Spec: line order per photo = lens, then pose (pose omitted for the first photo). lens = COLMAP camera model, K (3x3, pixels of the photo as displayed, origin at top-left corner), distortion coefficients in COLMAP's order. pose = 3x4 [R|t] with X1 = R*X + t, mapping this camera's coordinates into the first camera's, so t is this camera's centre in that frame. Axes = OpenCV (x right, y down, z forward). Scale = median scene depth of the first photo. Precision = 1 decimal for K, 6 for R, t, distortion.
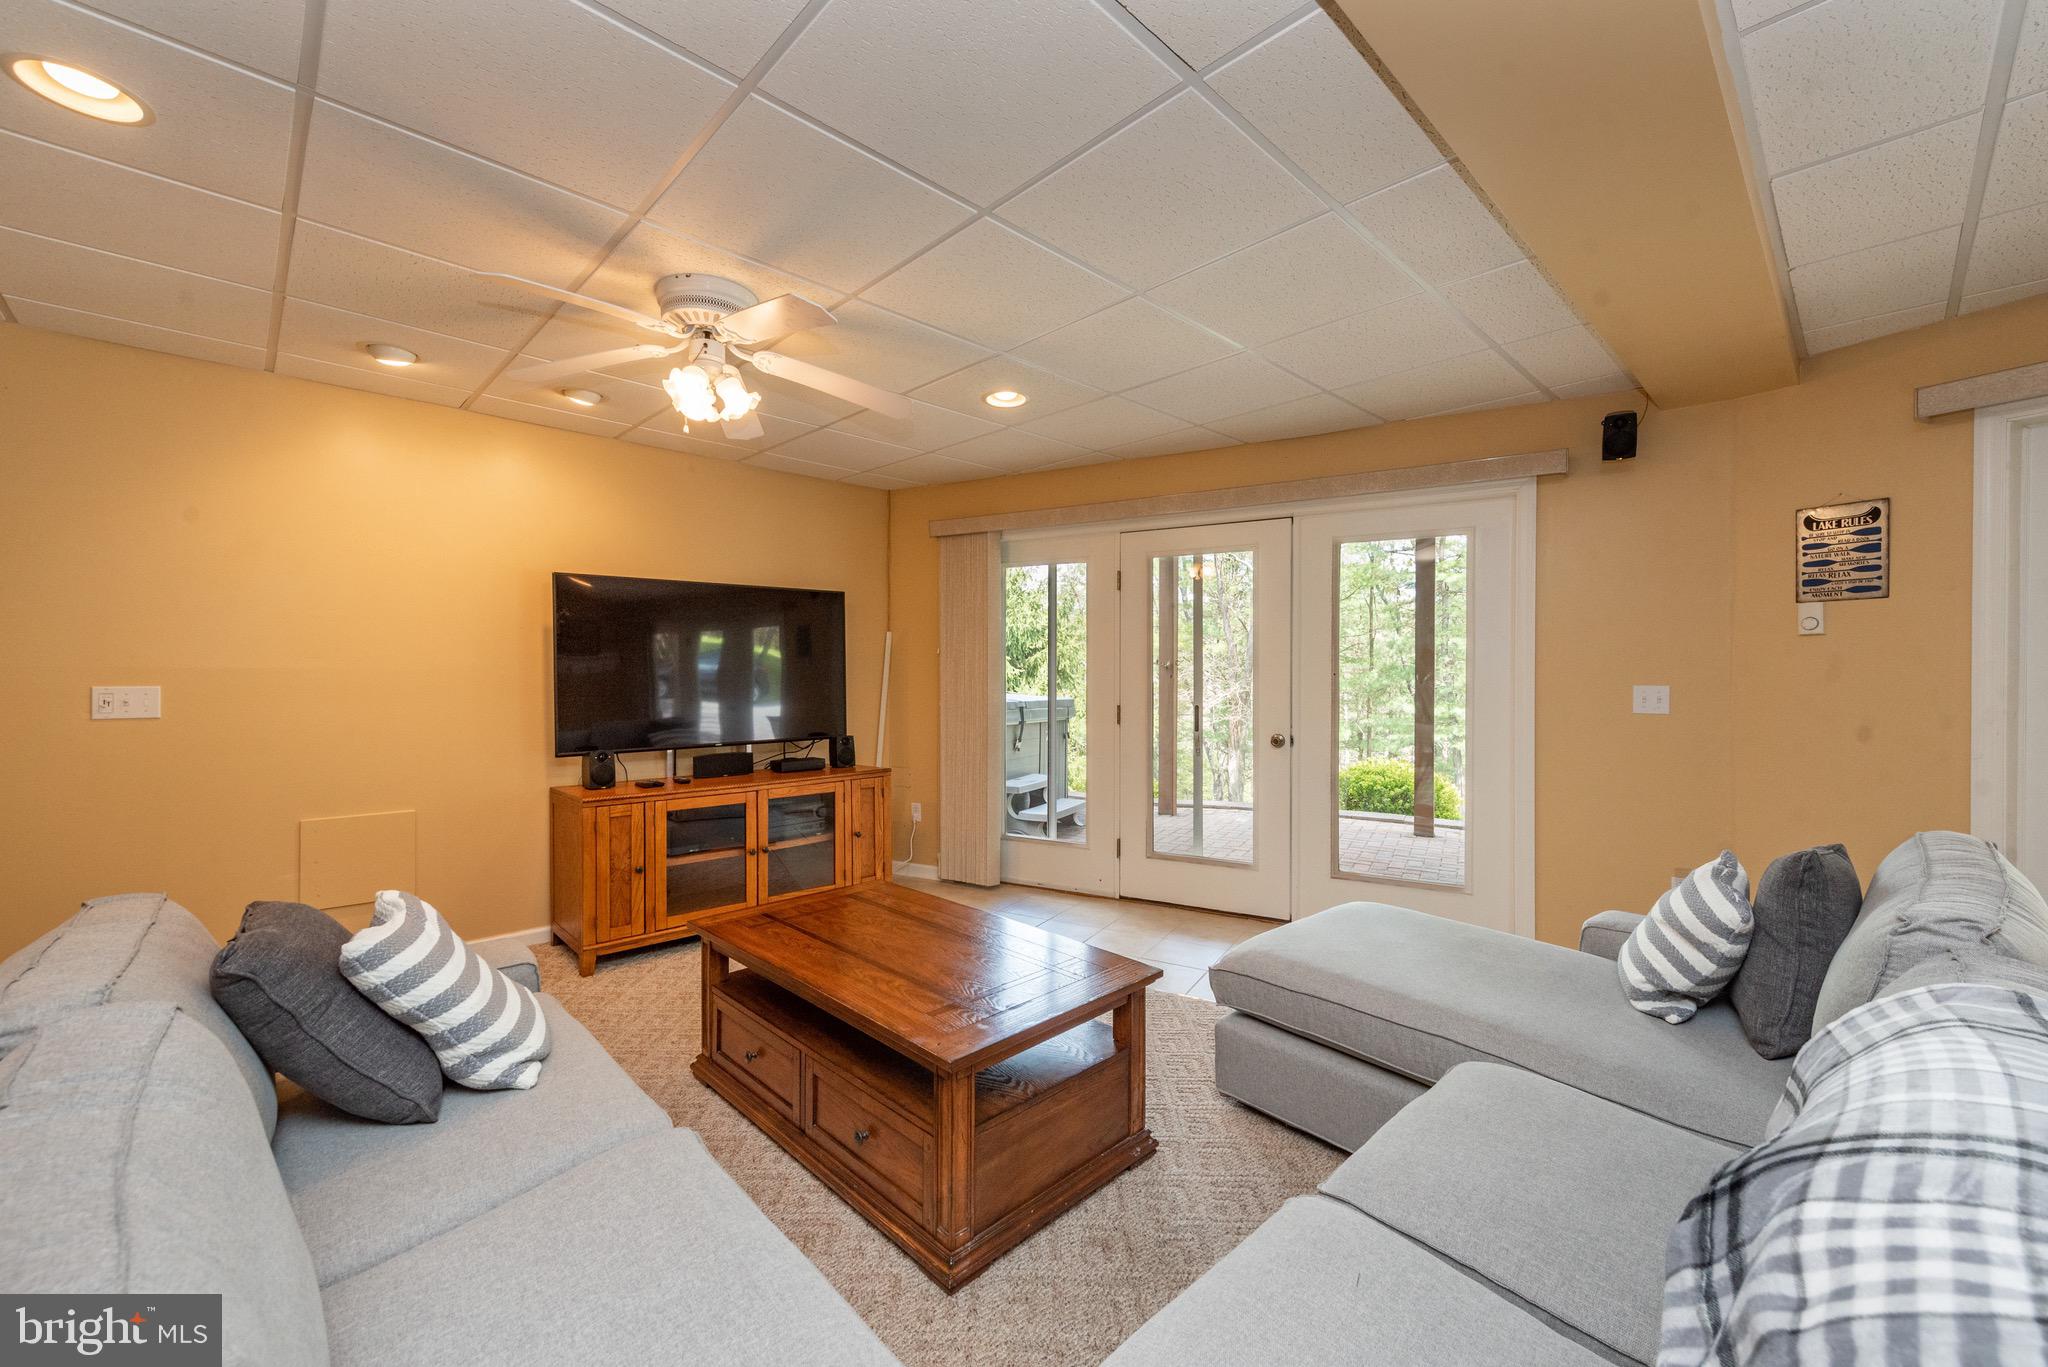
lens RADIAL K [[813.8, 0, 1024.0], [0, 813.8, 683.5], [0, 0, 1]] dist [0.019008, -0.000013]
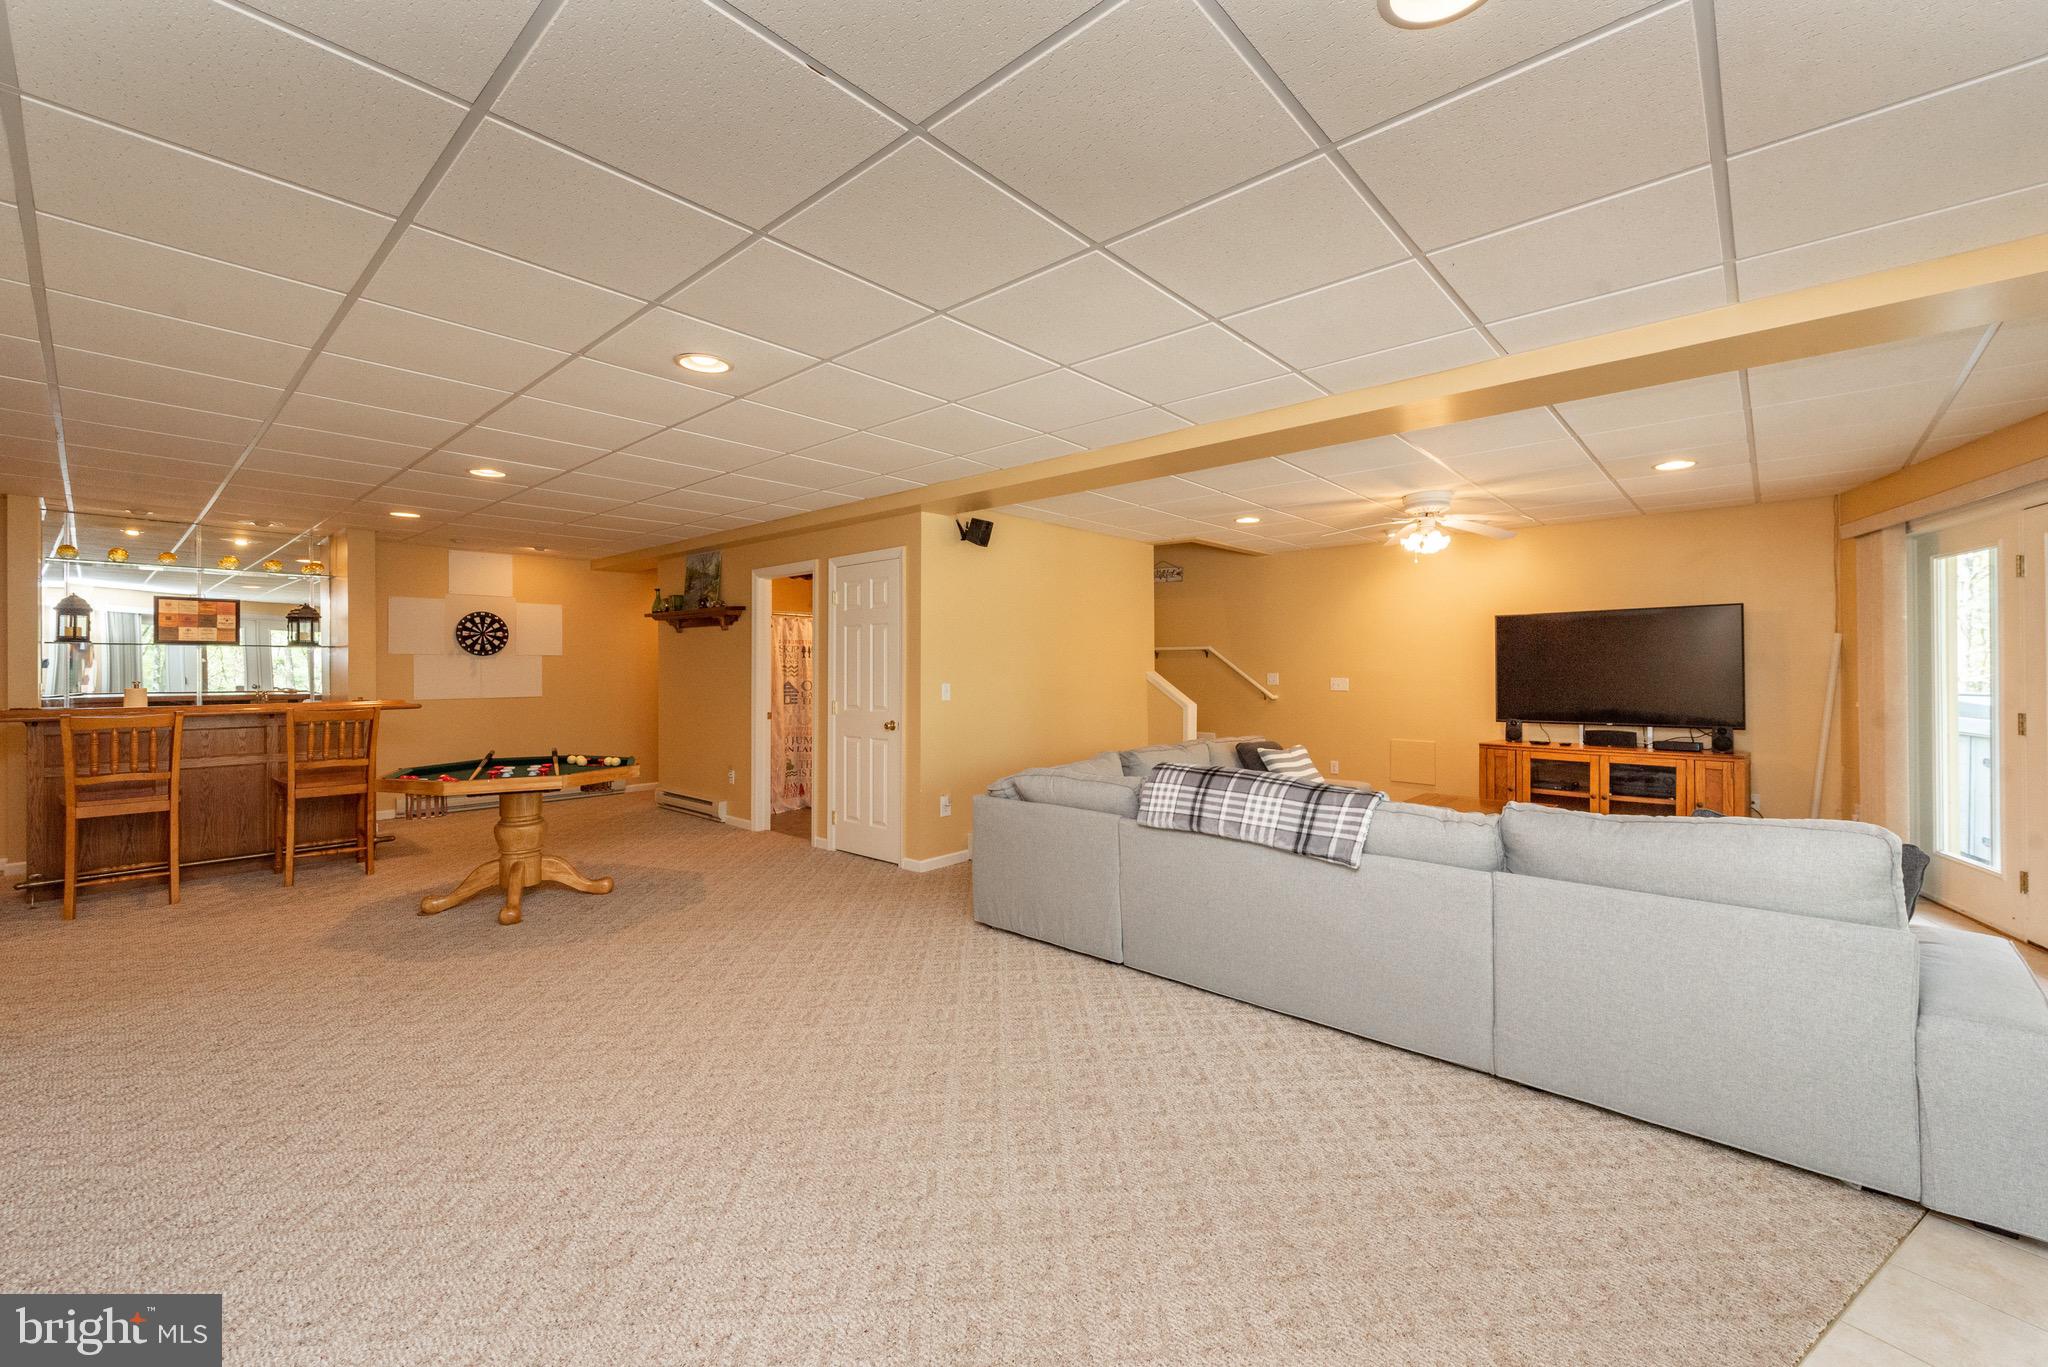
lens RADIAL K [[813.8, 0, 1024.0], [0, 813.8, 683.5], [0, 0, 1]] dist [0.019008, -0.000013]
pose [[0.052218, 0.017251, -0.998487, 1.117364], [-0.011065, 0.999799, 0.016695, -0.008854], [0.998574, 0.010177, 0.052398, -0.101782]]
